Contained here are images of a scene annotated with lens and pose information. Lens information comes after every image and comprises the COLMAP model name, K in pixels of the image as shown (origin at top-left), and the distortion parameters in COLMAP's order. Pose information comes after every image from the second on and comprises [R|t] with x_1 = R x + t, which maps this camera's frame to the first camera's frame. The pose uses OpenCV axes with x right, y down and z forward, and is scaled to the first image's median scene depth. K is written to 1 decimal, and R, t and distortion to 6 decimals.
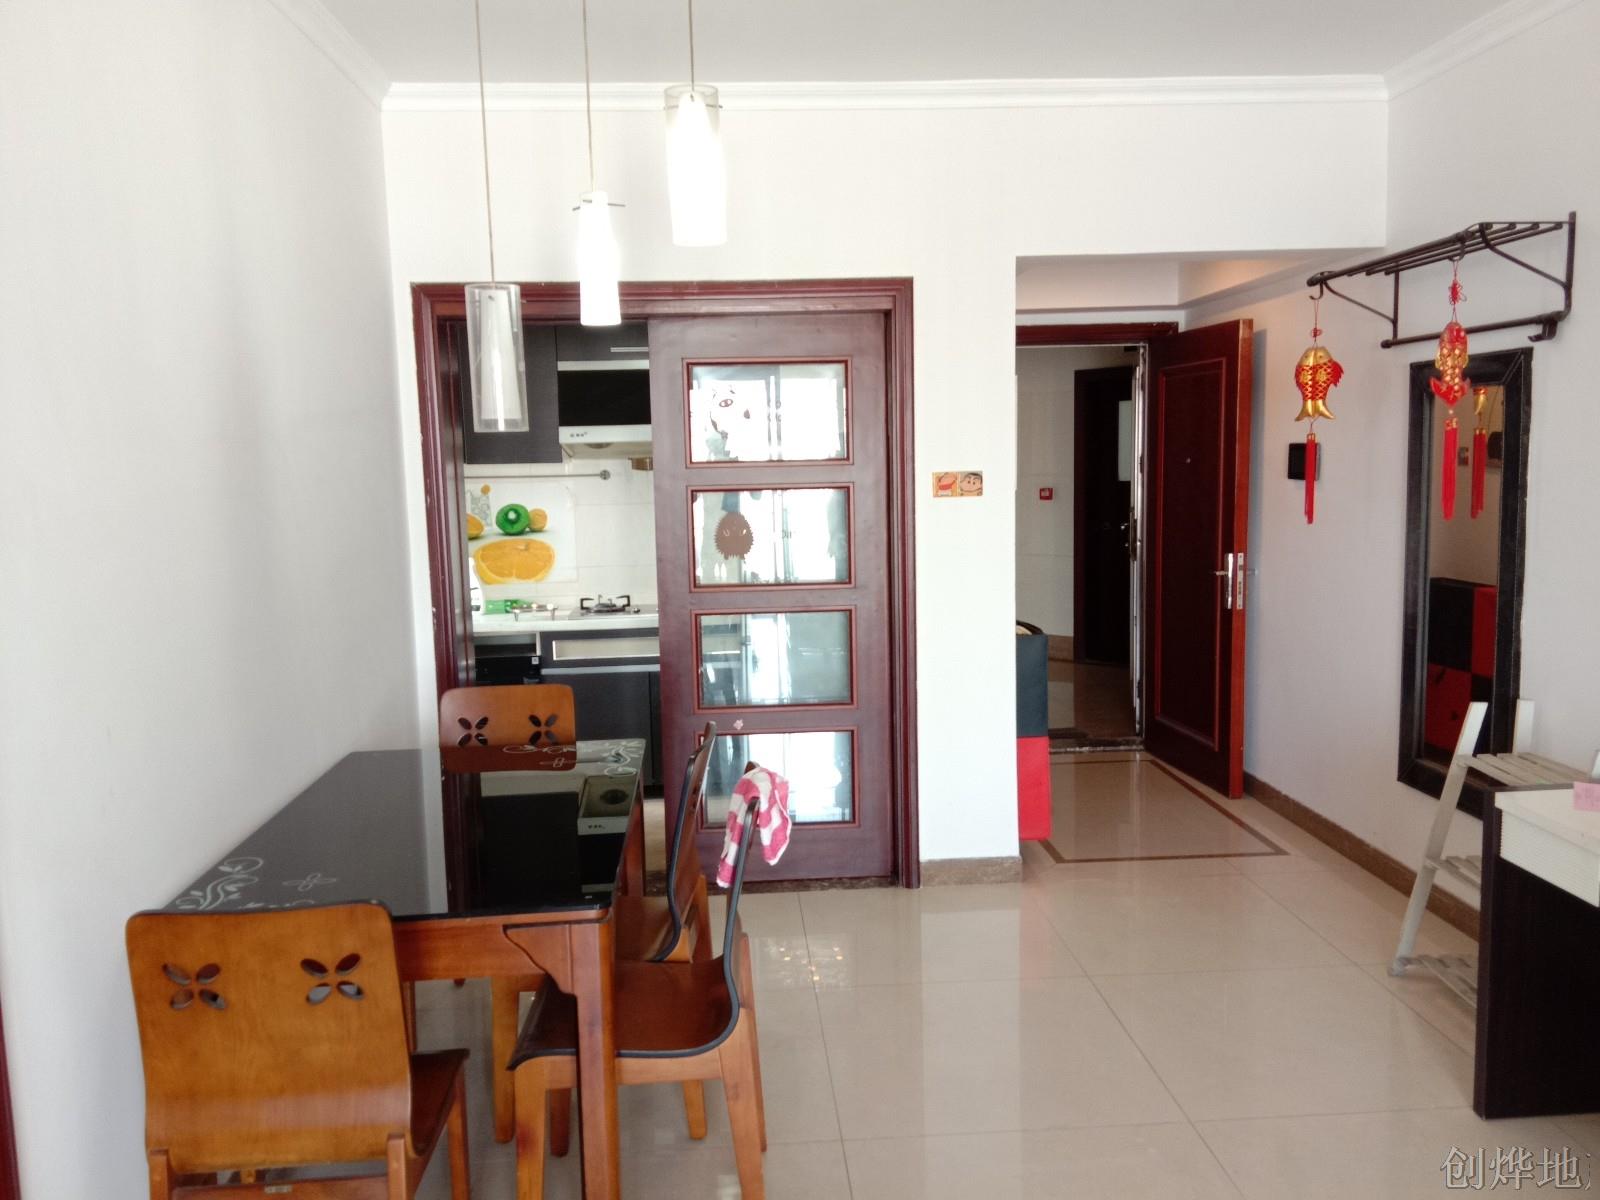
lens RADIAL K [[1262.3, 0, 800.0], [0, 1262.3, 600.0], [0, 0, 1]] dist [0.108902, -0.137325]
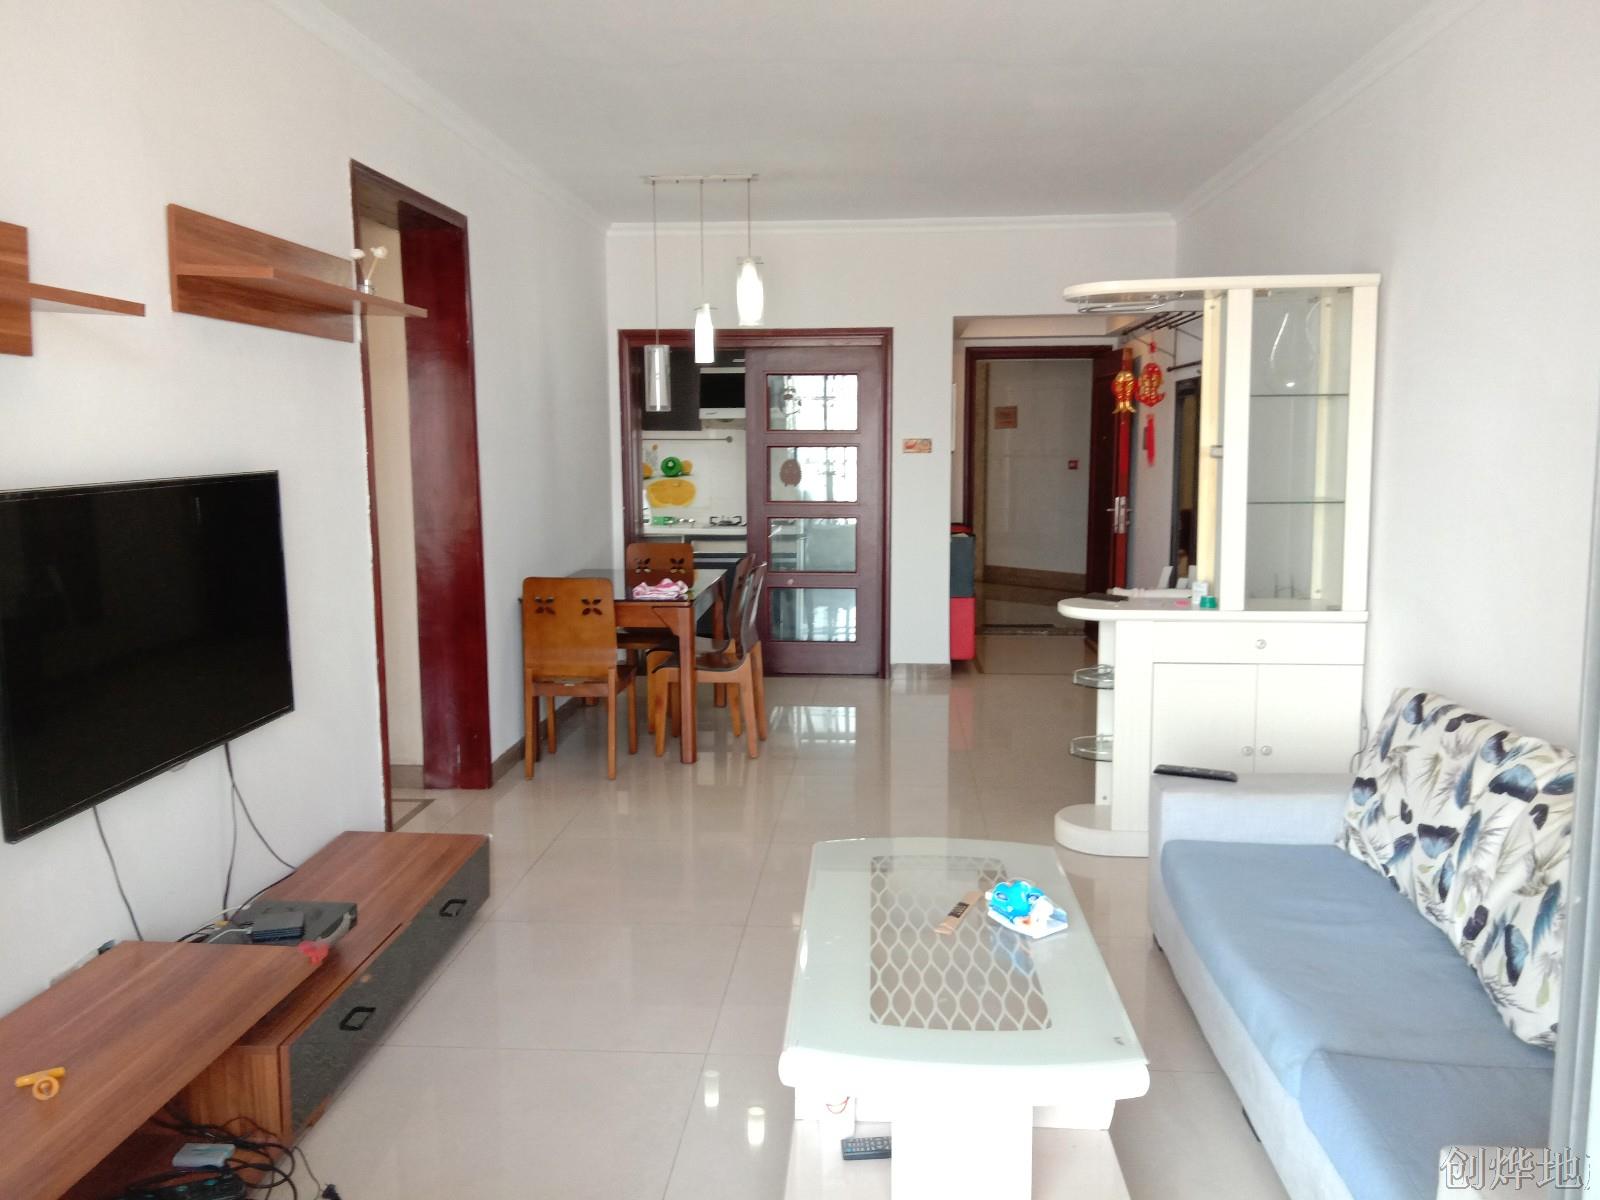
lens RADIAL K [[1262.3, 0, 800.0], [0, 1262.3, 600.0], [0, 0, 1]] dist [0.108902, -0.137325]
pose [[0.990707, 0.038184, -0.130543, 0.195854], [-0.036321, 0.999202, 0.016630, 0.095565], [0.131074, -0.011734, 0.991303, -0.733306]]
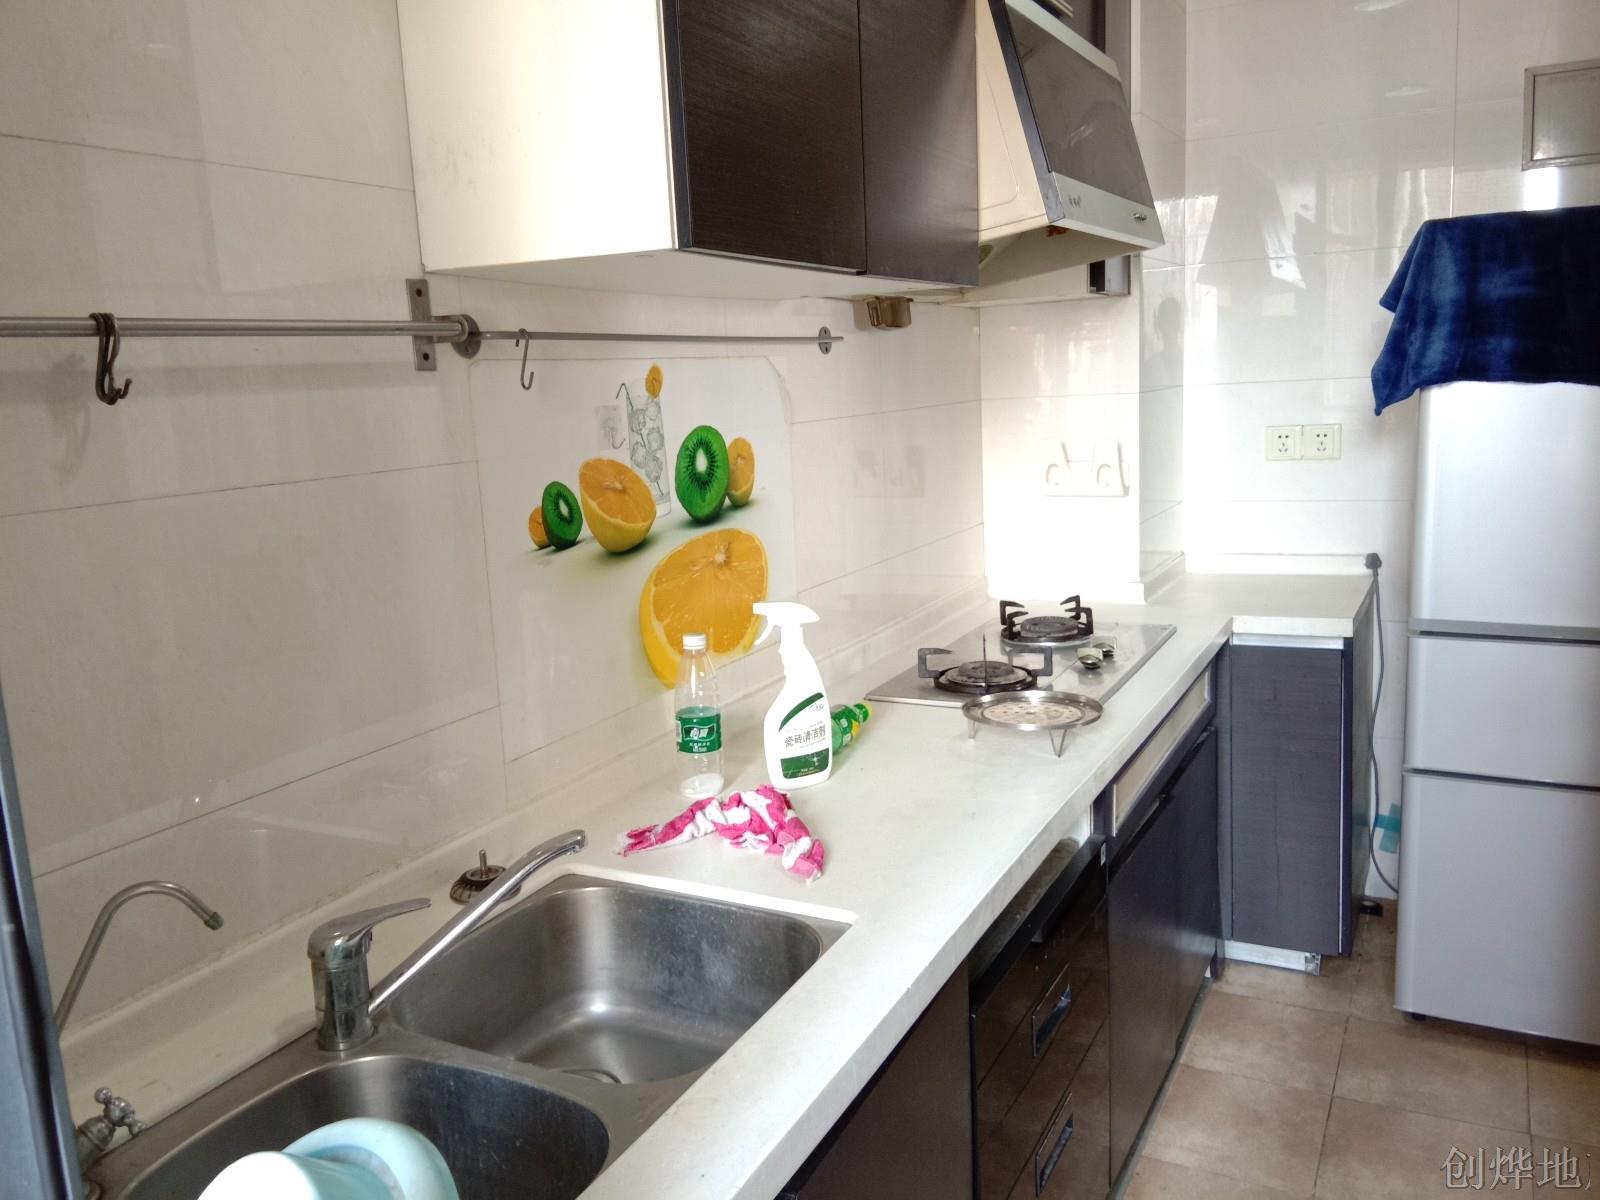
lens RADIAL K [[1262.3, 0, 800.0], [0, 1262.3, 600.0], [0, 0, 1]] dist [0.108902, -0.137325]
pose [[0.525125, -0.152125, 0.837318, -0.667356], [0.130066, 0.986681, 0.097690, -0.082503], [-0.841027, 0.057607, 0.537917, 1.107540]]
